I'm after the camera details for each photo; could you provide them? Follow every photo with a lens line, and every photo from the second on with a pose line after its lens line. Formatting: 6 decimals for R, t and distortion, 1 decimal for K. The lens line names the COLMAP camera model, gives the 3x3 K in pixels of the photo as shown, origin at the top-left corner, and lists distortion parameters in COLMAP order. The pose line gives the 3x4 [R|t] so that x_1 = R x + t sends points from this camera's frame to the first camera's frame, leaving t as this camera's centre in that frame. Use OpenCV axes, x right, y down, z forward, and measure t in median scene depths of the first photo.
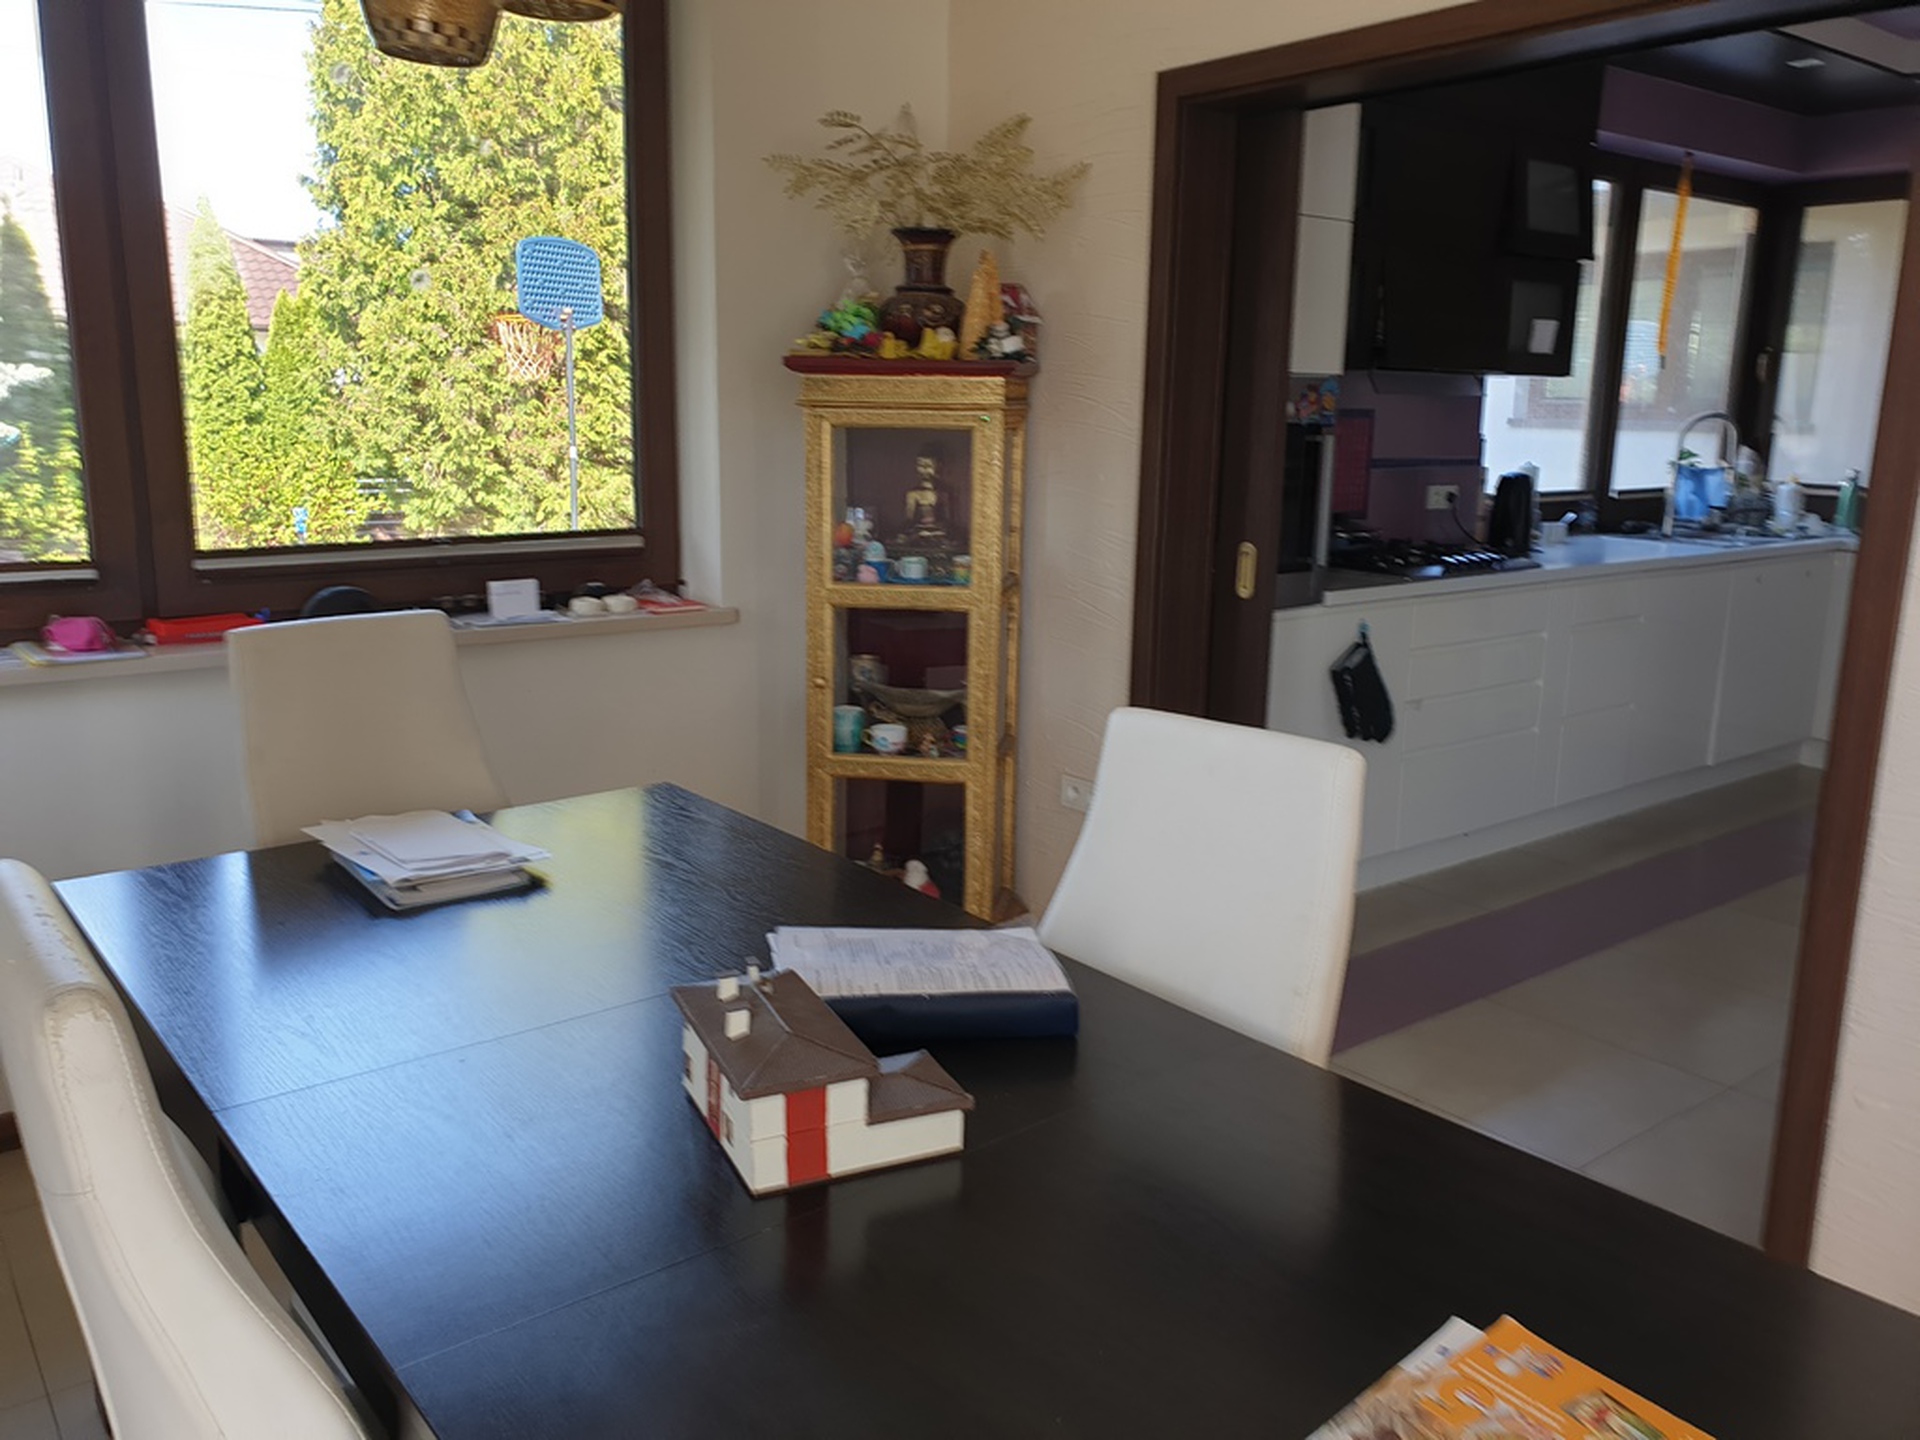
lens RADIAL K [[1515.0, 0, 972.4], [0, 1515.0, 693.2], [0, 0, 1]] dist [0.037741, -0.044699]
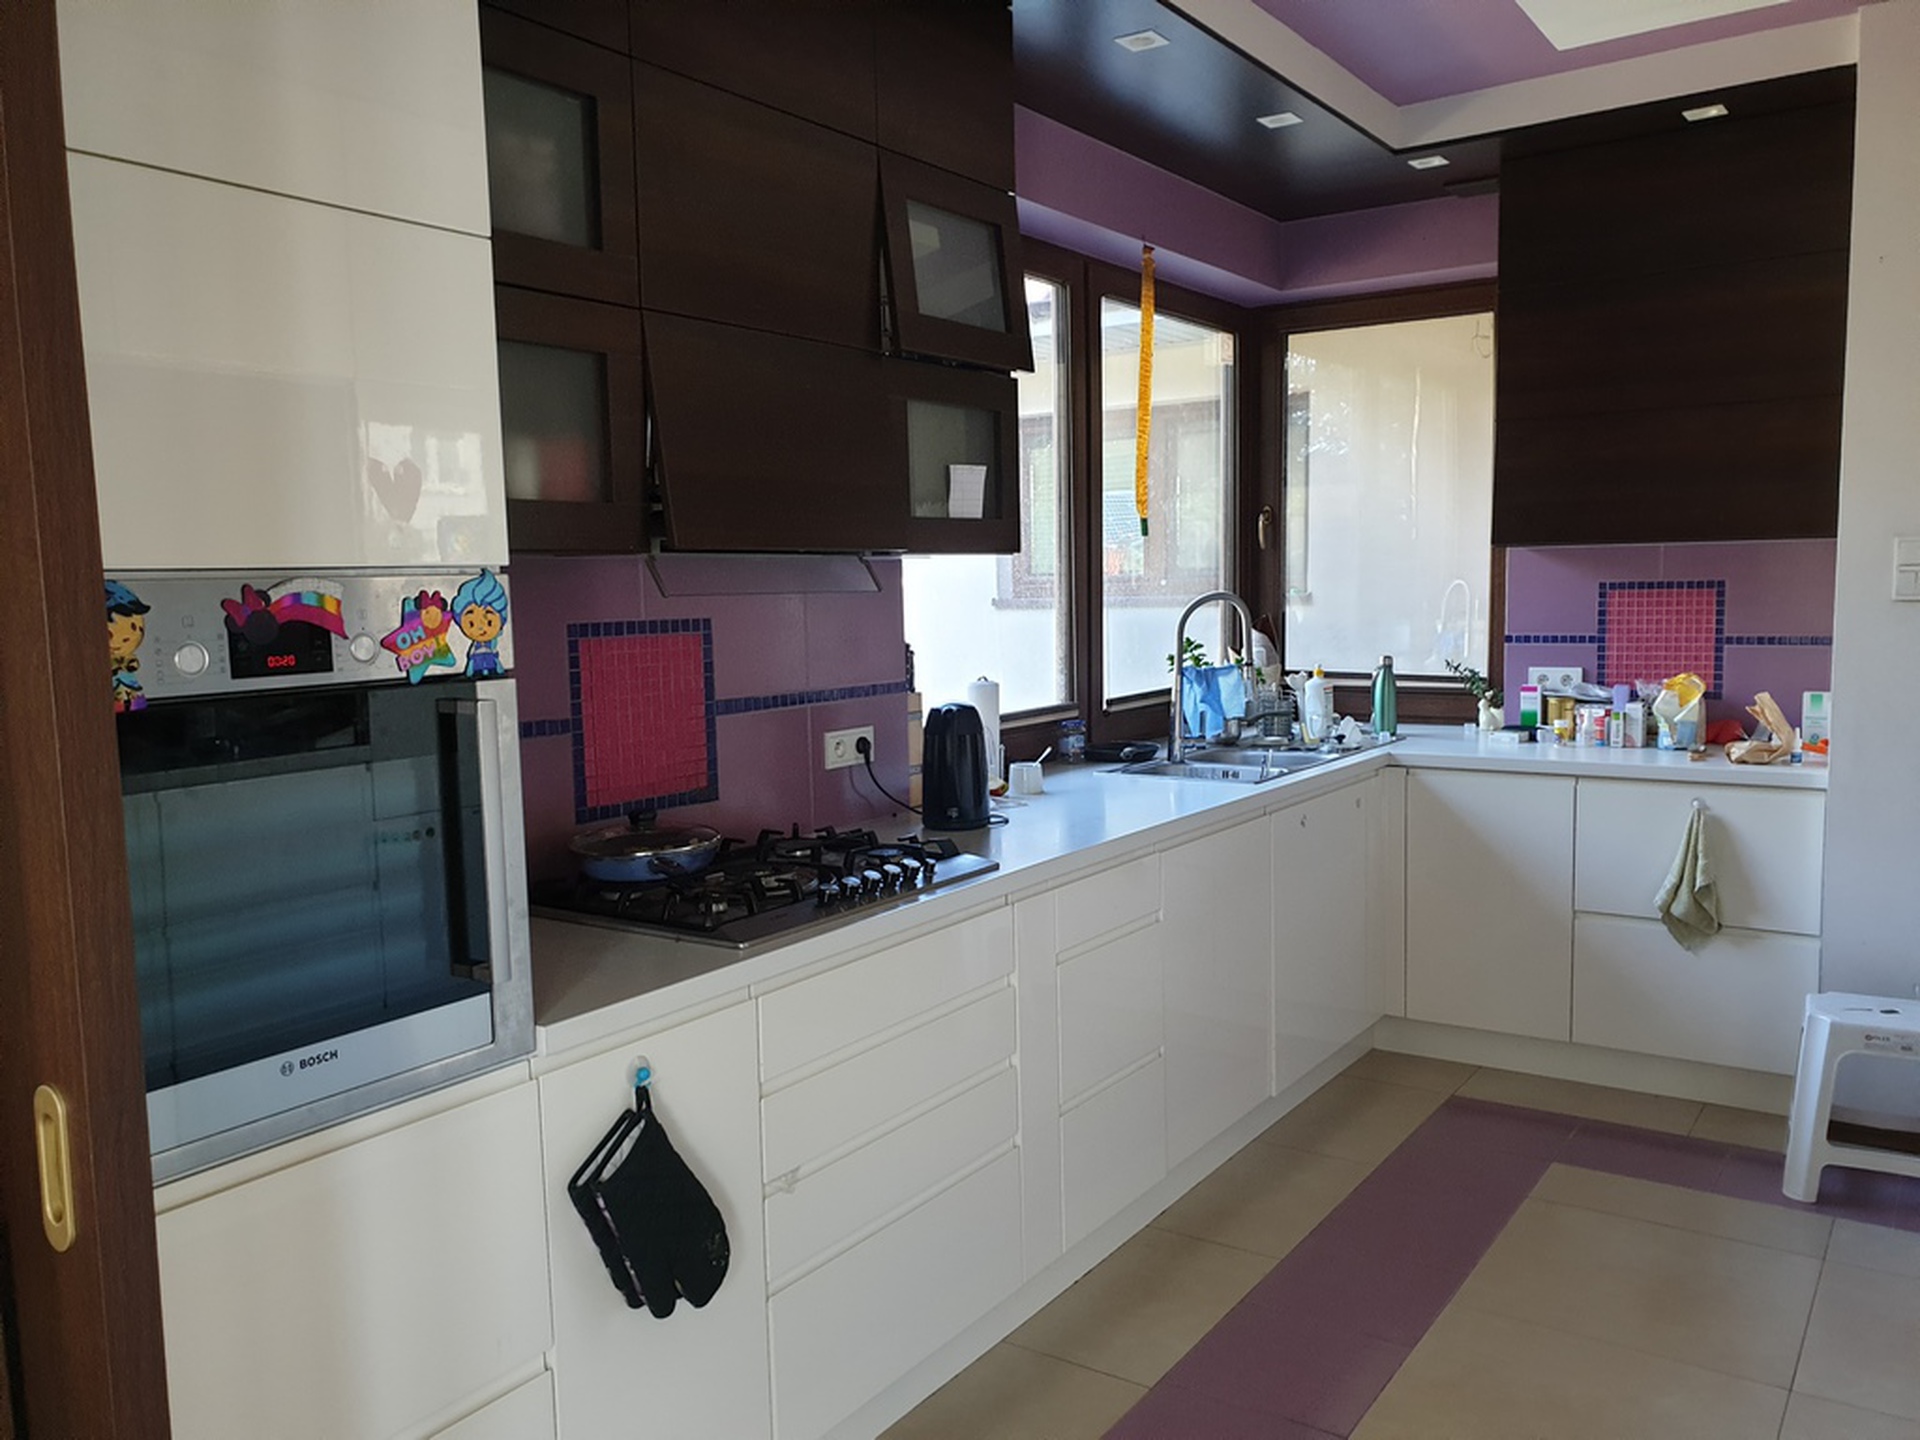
lens RADIAL K [[1515.0, 0, 948.8], [0, 1515.0, 731.6], [0, 0, 1]] dist [0.037741, -0.044699]
pose [[0.958335, -0.068965, 0.277196, 0.154464], [0.094462, 0.992334, -0.079688, -0.071756], [-0.269575, 0.102552, 0.957503, 0.342088]]
